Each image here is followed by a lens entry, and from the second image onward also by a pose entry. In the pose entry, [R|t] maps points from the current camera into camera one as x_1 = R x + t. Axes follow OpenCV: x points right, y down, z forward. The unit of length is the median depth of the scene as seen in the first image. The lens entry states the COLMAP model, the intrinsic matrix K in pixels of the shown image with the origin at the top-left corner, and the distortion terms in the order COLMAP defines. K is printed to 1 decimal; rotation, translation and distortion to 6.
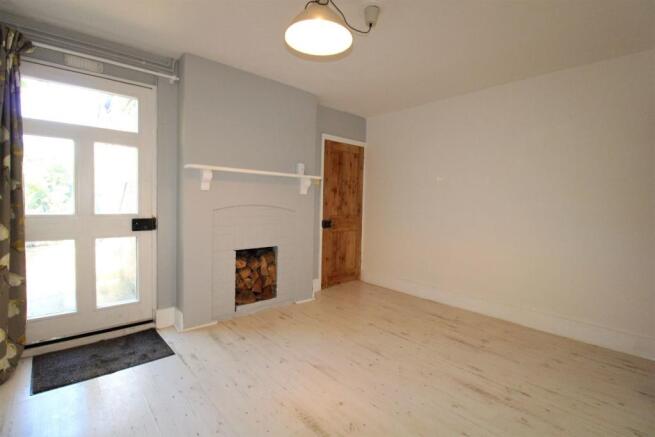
lens RADIAL K [[312.2, 0, 327.5], [0, 312.2, 218.5], [0, 0, 1]] dist [-0.000763, -0.000357]
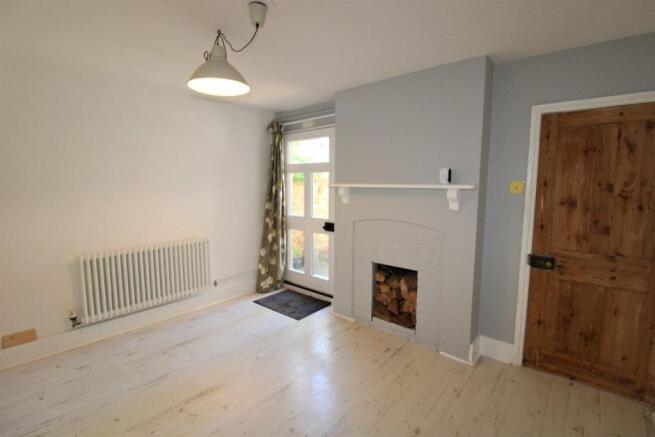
lens RADIAL K [[308.8, 0, 327.5], [0, 308.8, 218.5], [0, 0, 1]] dist [0.001117, -0.000119]
pose [[0.122975, 0.091713, -0.988163, 0.635859], [-0.053119, 0.994902, 0.085728, -0.113183], [0.990987, 0.041948, 0.127219, 0.678019]]
